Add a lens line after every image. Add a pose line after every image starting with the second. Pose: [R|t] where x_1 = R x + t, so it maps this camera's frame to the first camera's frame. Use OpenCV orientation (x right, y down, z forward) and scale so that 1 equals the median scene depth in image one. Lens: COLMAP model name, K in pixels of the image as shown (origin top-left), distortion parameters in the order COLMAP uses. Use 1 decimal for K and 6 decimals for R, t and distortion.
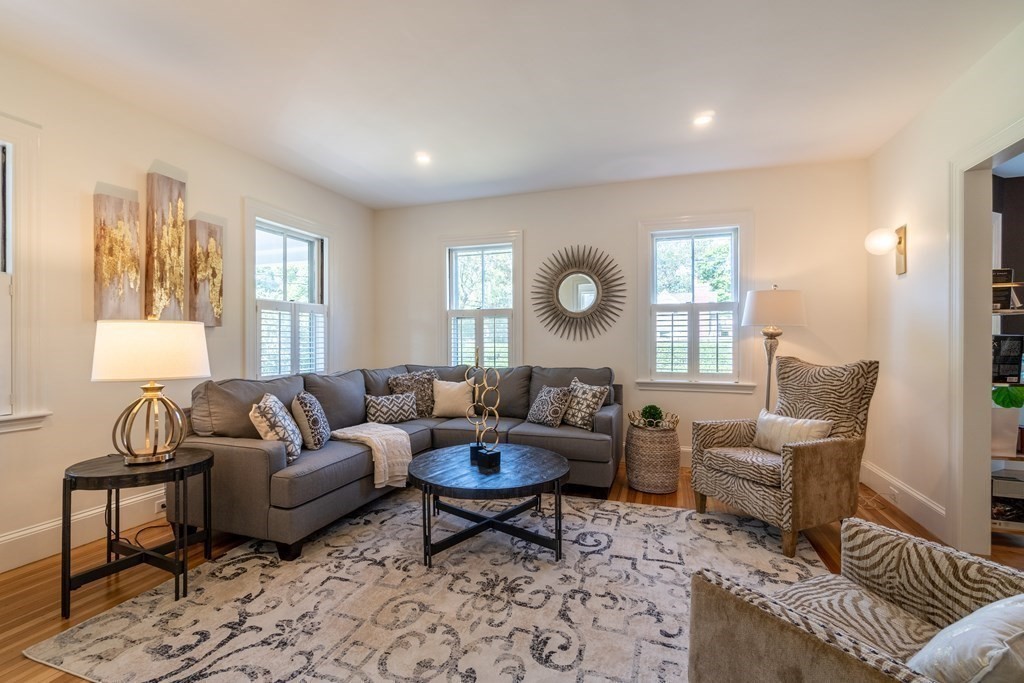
lens RADIAL K [[450.5, 0, 506.2], [0, 450.5, 343.8], [0, 0, 1]] dist [-0.005382, -0.000419]
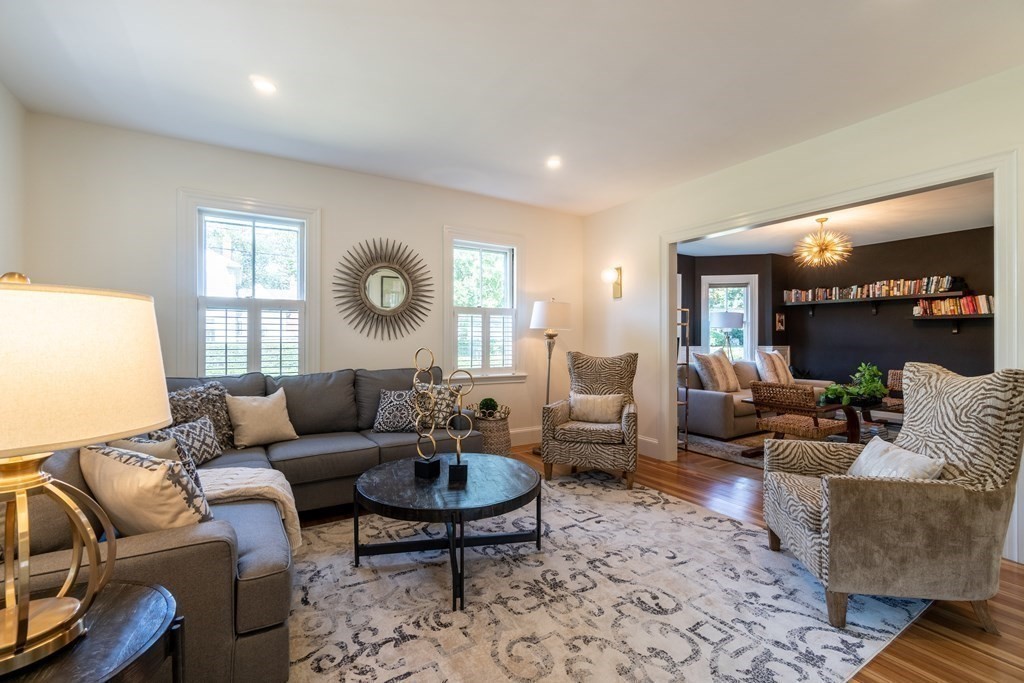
lens RADIAL K [[450.5, 0, 505.6], [0, 450.5, 337.9], [0, 0, 1]] dist [-0.005382, -0.000419]
pose [[0.634025, 0.003437, 0.773305, -0.627682], [0.004785, 0.999954, -0.008367, -0.003474], [-0.773298, 0.009005, 0.633979, 0.324994]]
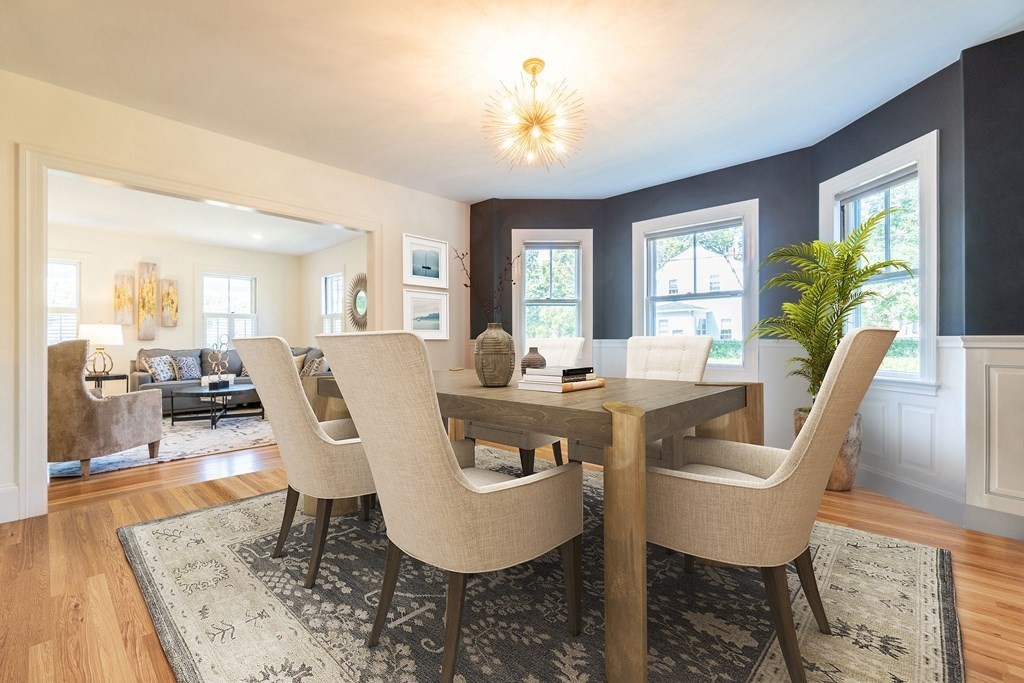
lens RADIAL K [[450.5, 0, 513.0], [0, 450.5, 340.2], [0, 0, 1]] dist [-0.005382, -0.000419]
pose [[0.911312, 0.001056, -0.411715, 2.222325], [-0.002239, 0.999995, -0.002390, 0.038923], [0.411711, 0.003100, 0.911309, -0.392340]]
